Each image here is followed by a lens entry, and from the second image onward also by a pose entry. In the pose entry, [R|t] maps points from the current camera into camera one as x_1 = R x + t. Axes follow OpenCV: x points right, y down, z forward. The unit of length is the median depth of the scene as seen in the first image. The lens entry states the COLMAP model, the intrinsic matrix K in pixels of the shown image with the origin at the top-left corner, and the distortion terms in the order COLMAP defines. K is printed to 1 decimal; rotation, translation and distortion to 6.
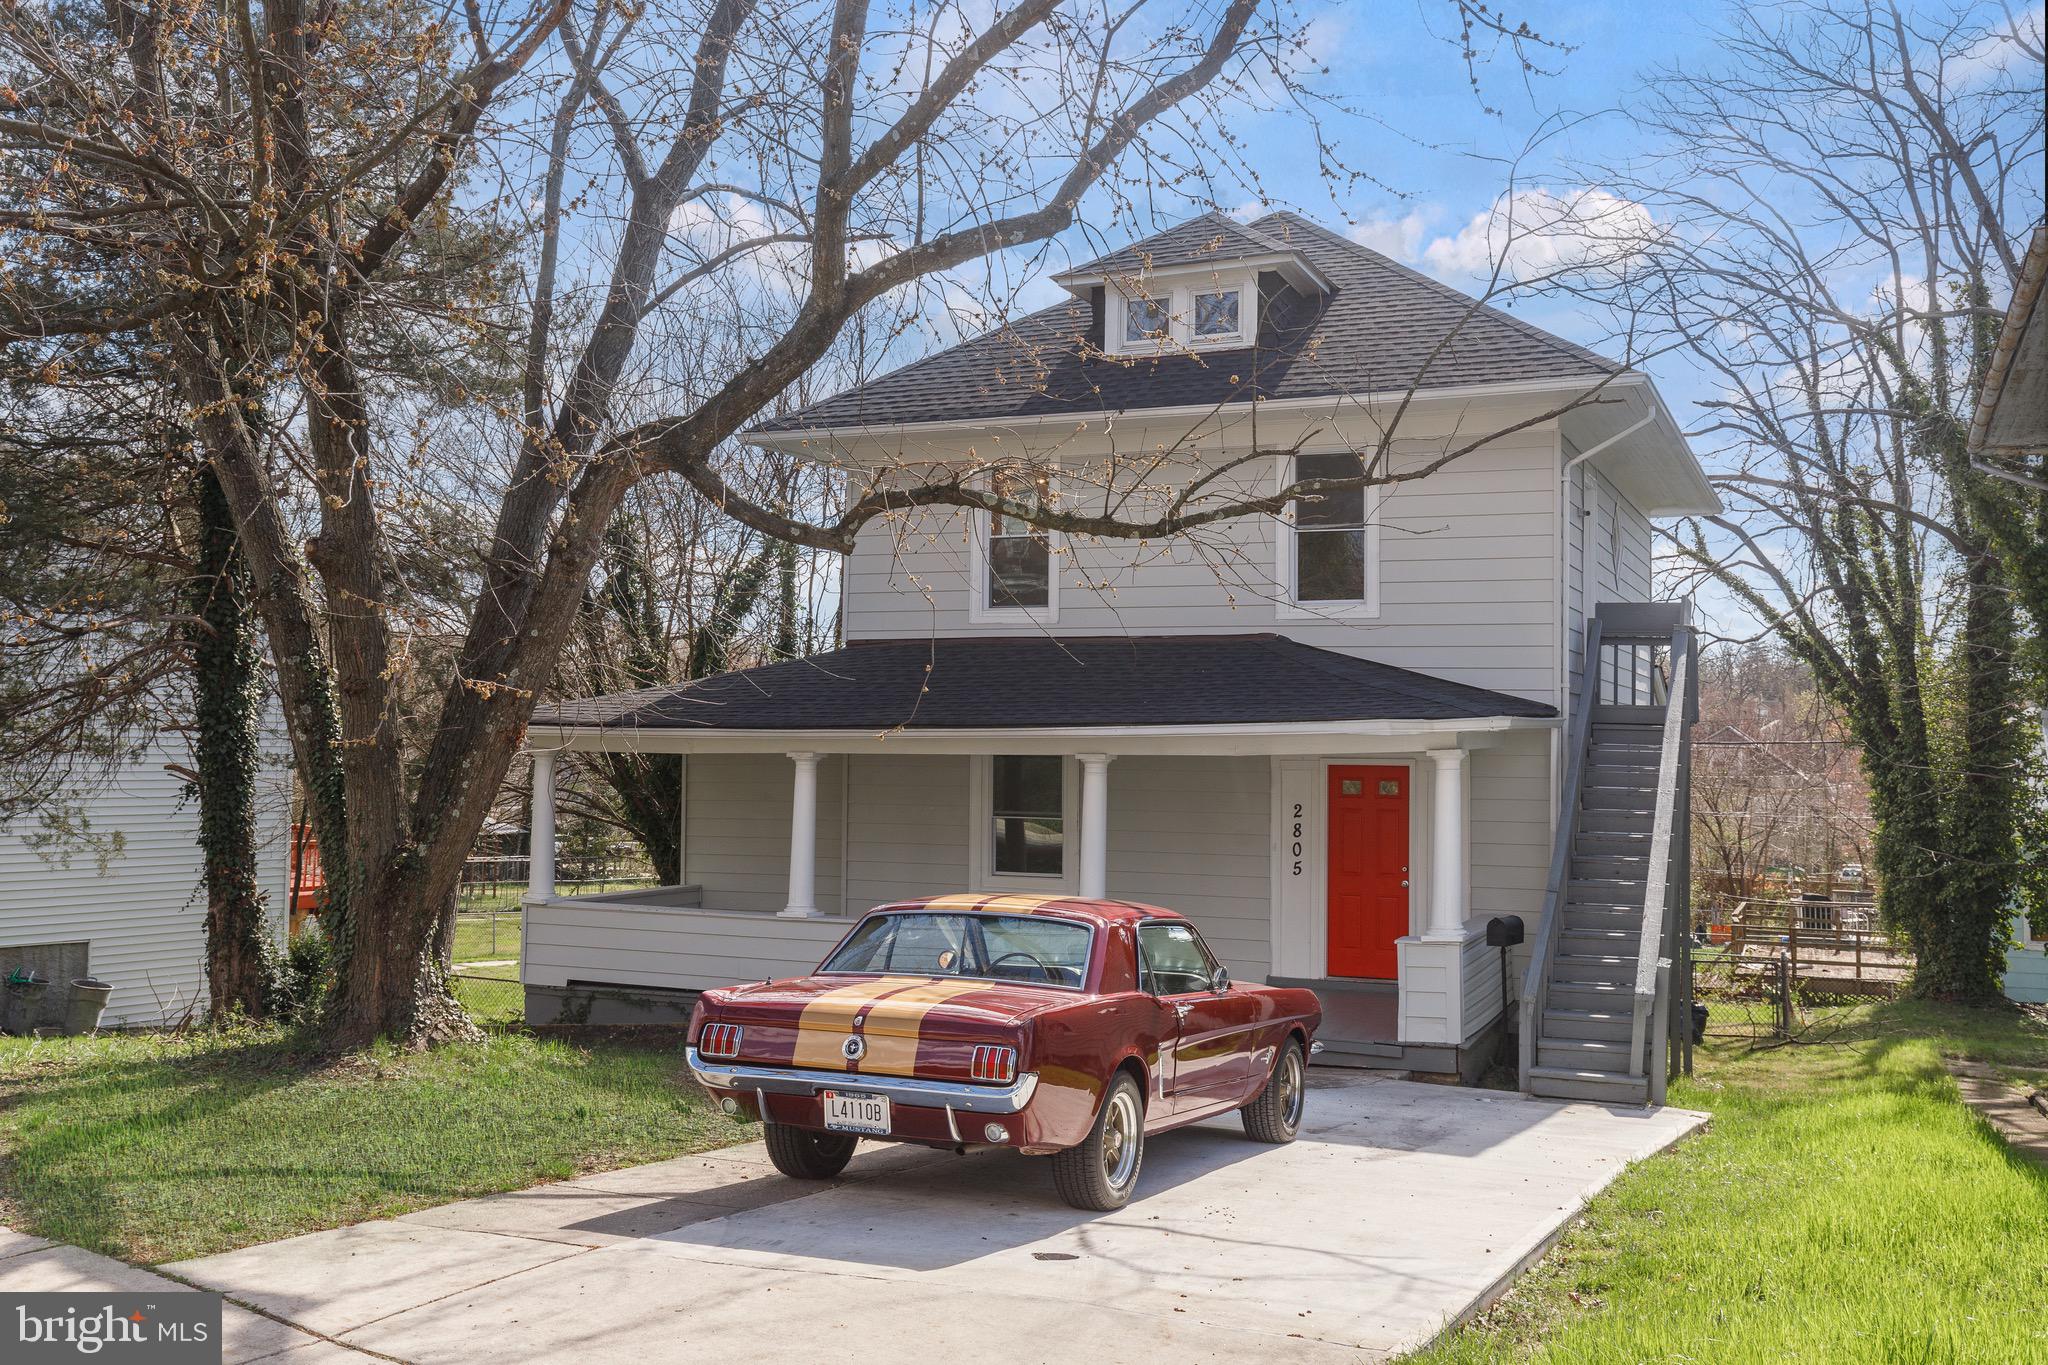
lens RADIAL K [[1922.6, 0, 1020.9], [0, 1922.6, 638.2], [0, 0, 1]] dist [0.004022, 0.000000]
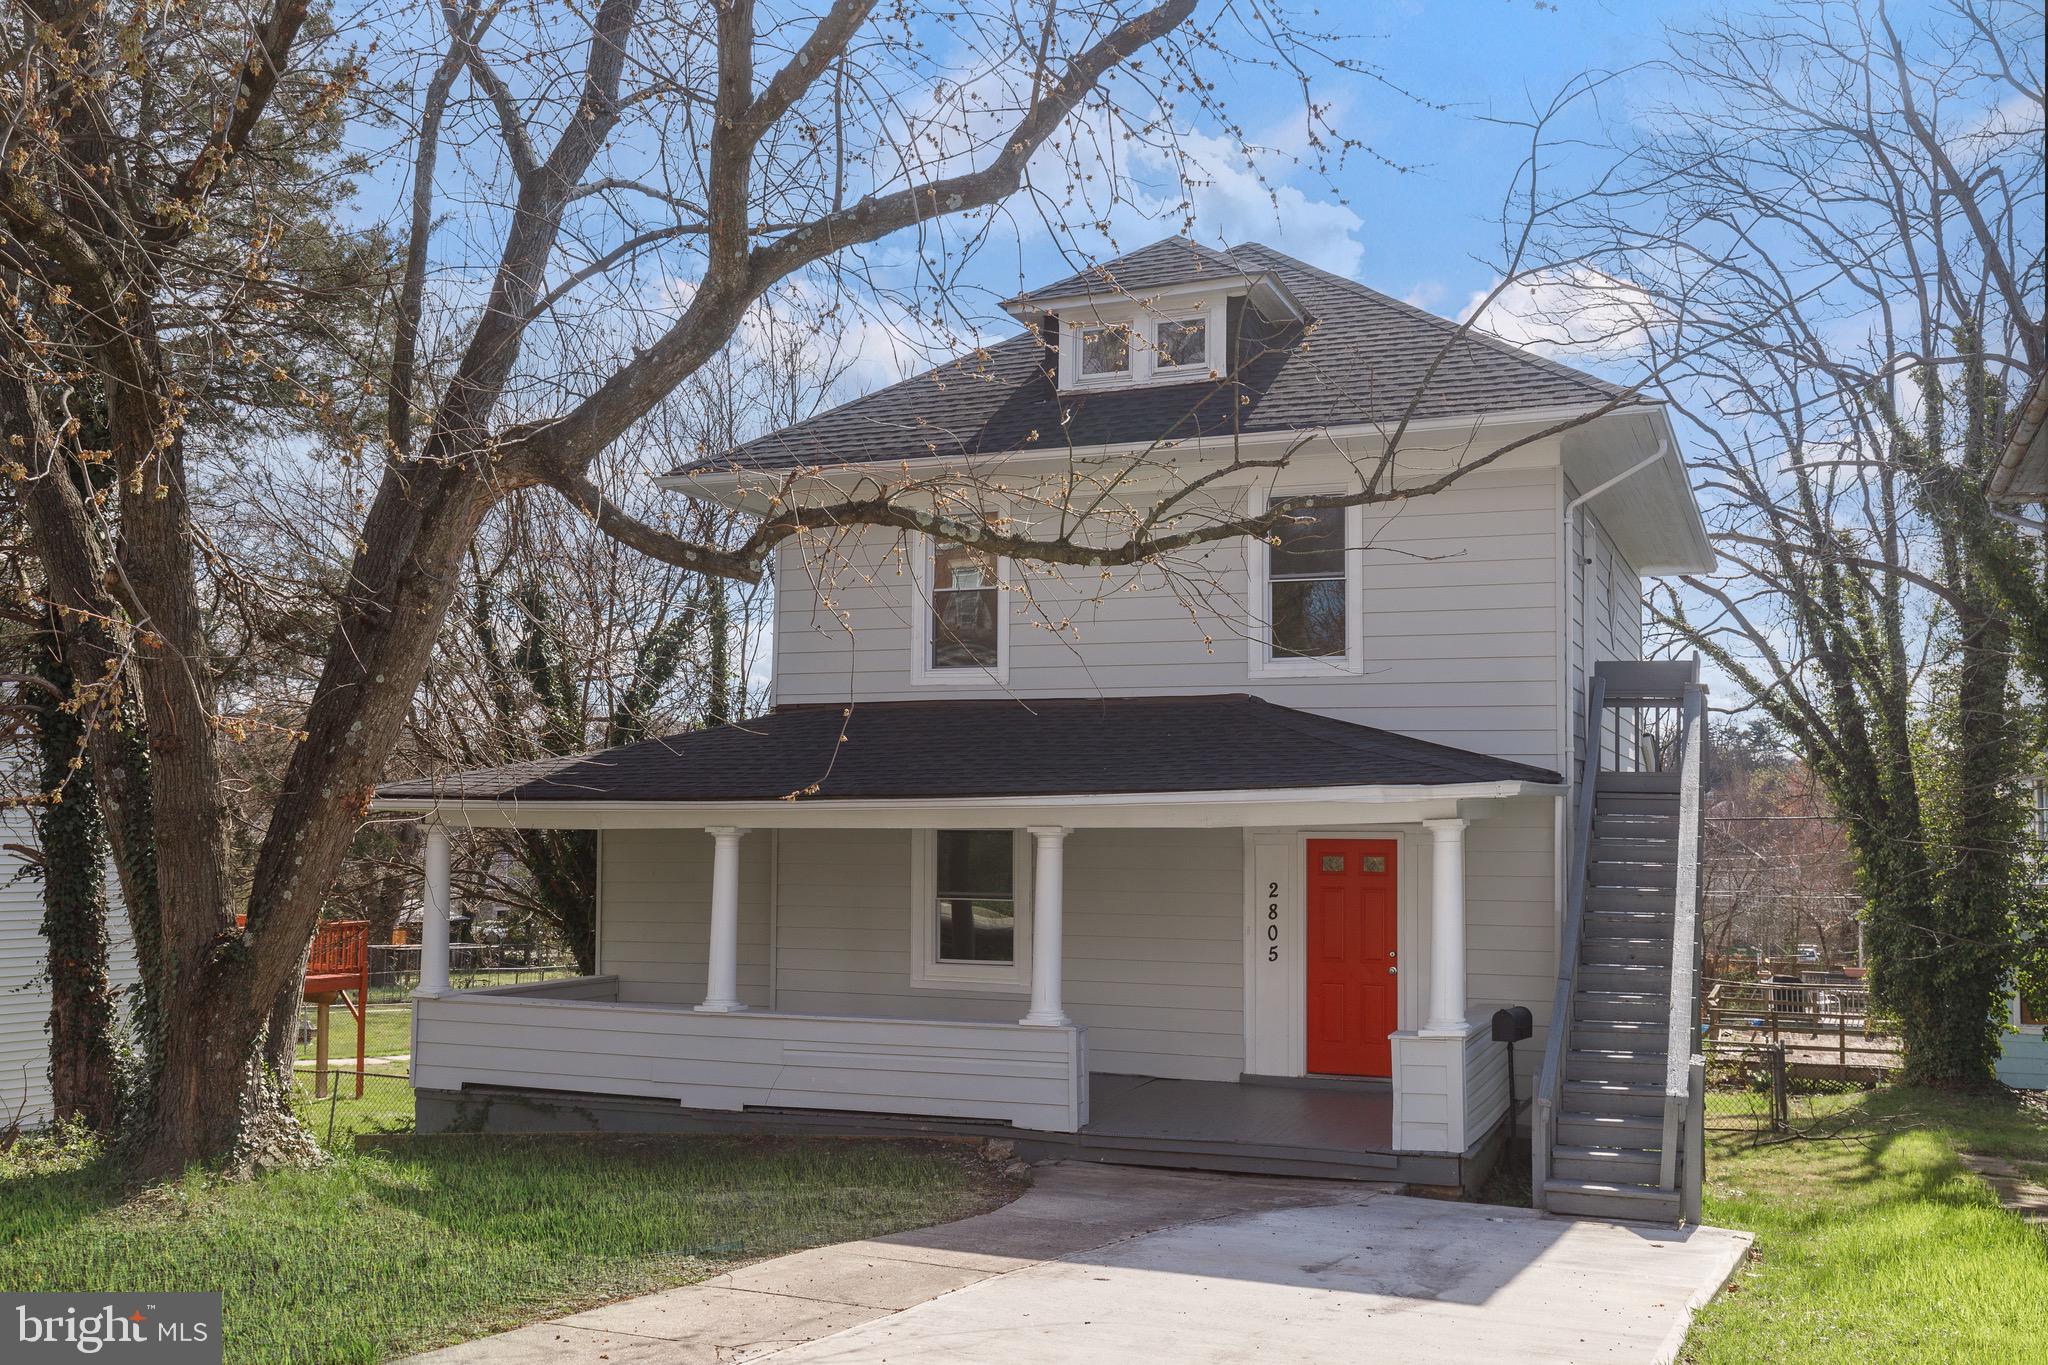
lens RADIAL K [[1880.6, 0, 1016.6], [0, 1880.6, 676.5], [0, 0, 1]] dist [0.002889, 0.000000]
pose [[0.999756, -0.002099, 0.021984, 0.004149], [0.002682, 0.999644, -0.026541, 0.012886], [-0.021921, 0.026593, 0.999406, 0.119046]]
